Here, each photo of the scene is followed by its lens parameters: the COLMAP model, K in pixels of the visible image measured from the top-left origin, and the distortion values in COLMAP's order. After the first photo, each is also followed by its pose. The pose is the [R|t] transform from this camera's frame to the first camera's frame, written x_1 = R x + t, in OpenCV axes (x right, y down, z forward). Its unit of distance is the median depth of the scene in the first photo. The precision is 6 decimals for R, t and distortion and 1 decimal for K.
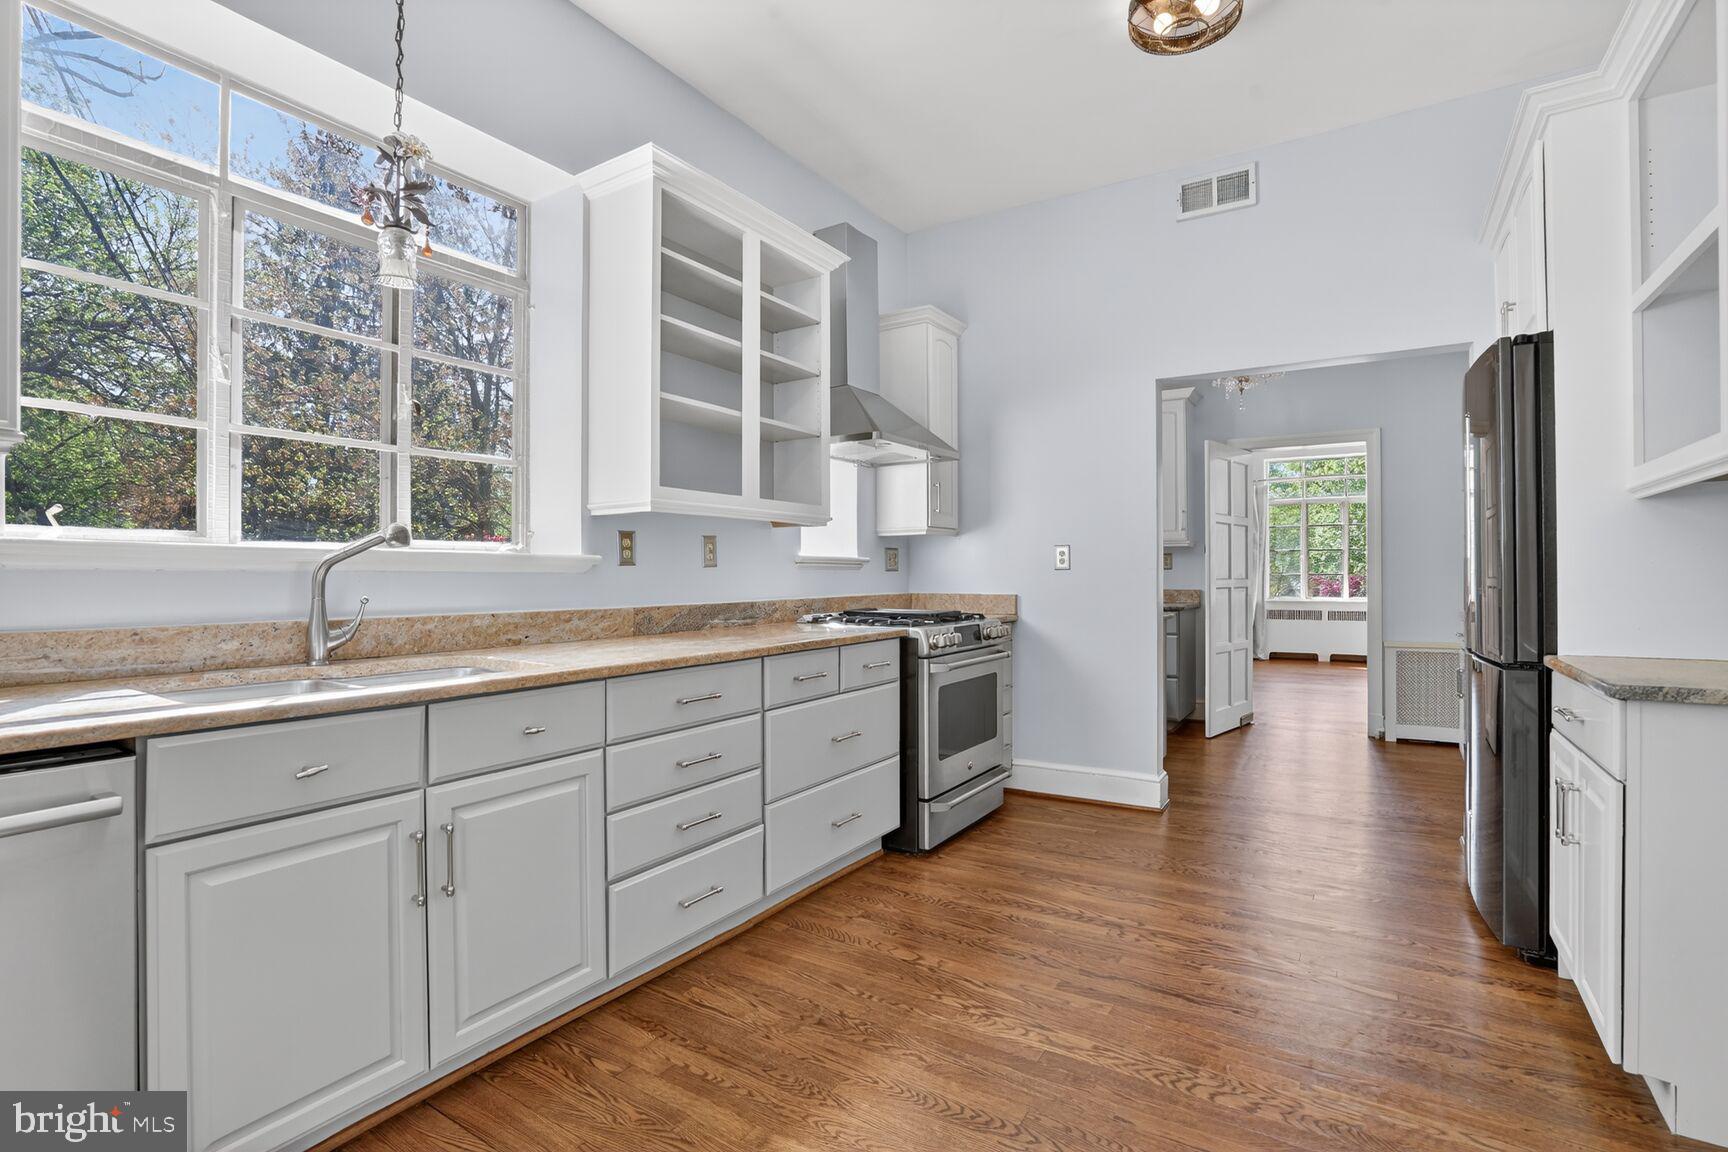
lens RADIAL K [[827.5, 0, 849.0], [0, 827.5, 569.7], [0, 0, 1]] dist [-0.071726, 0.030039]
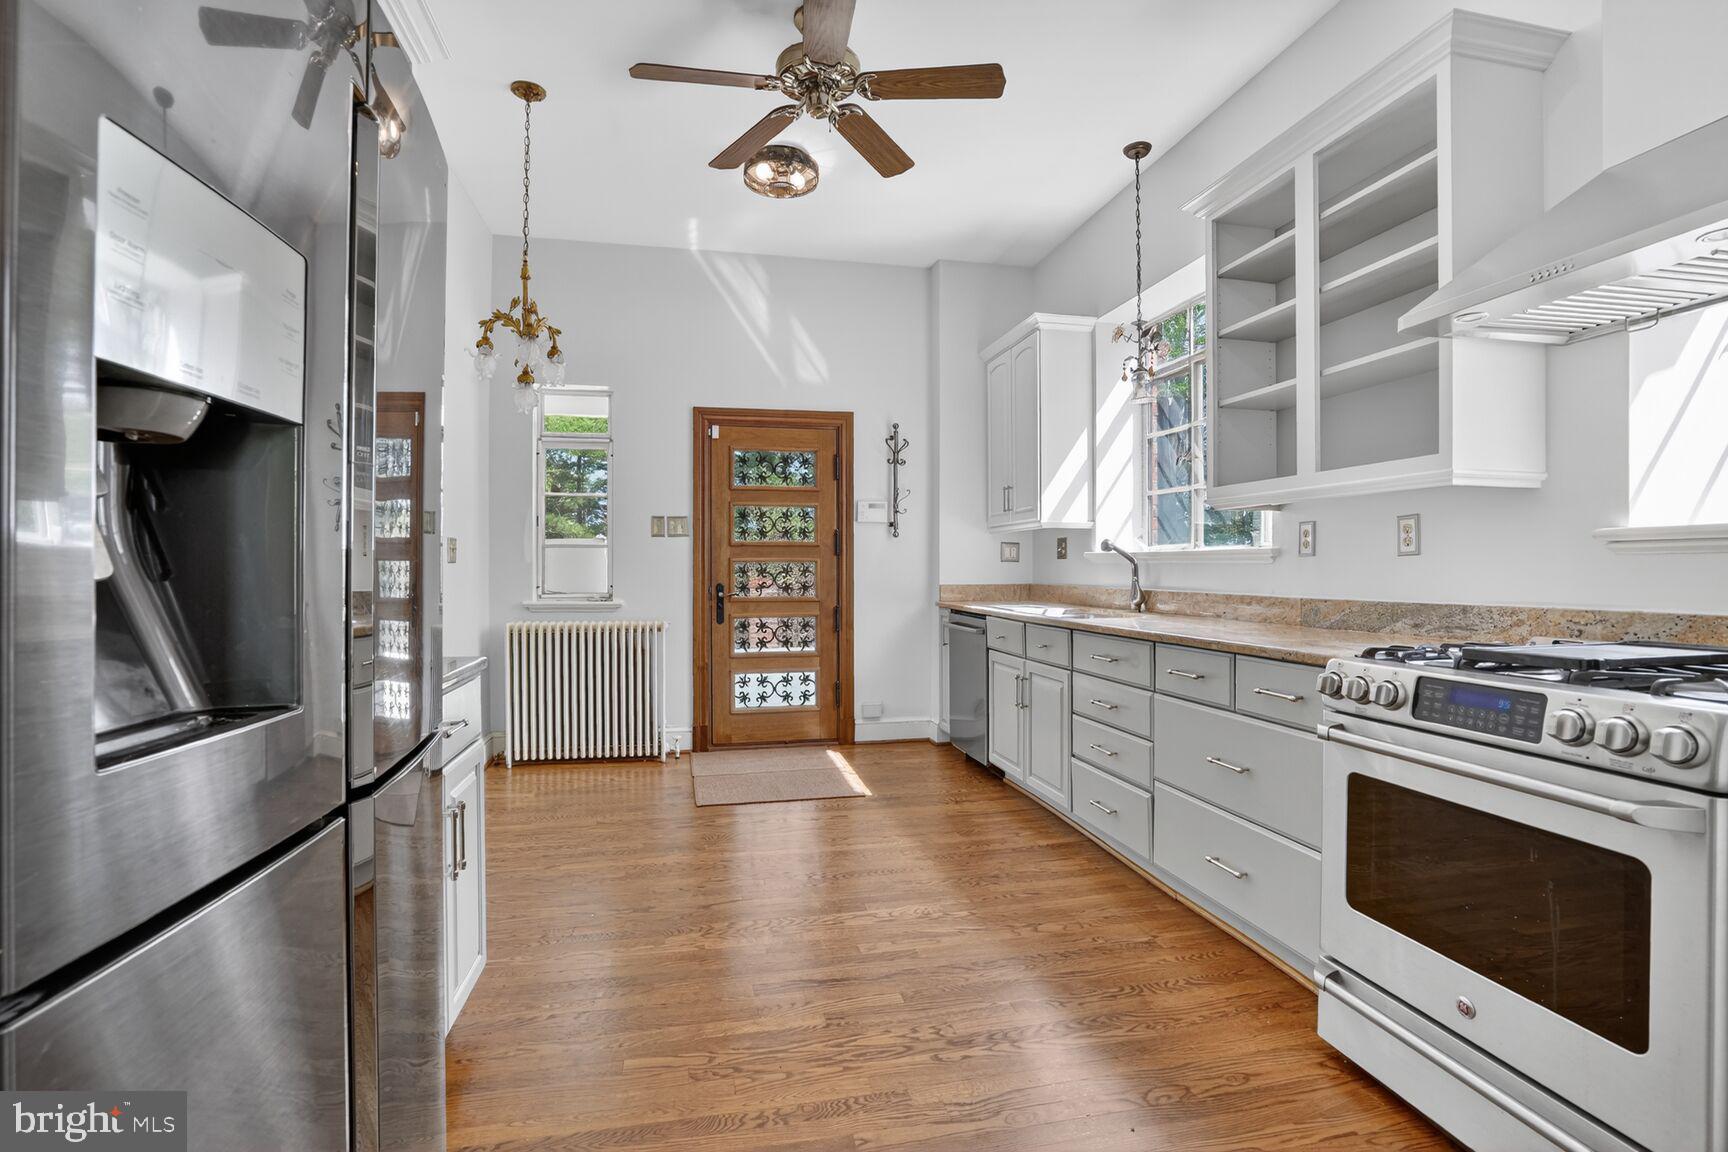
lens RADIAL K [[827.5, 0, 849.0], [0, 827.5, 569.7], [0, 0, 1]] dist [-0.071726, 0.030039]
pose [[-0.720345, 0.004542, -0.693601, 0.924586], [0.004671, 0.999988, 0.001697, 0.008244], [0.693600, -0.002017, -0.720357, 1.490070]]
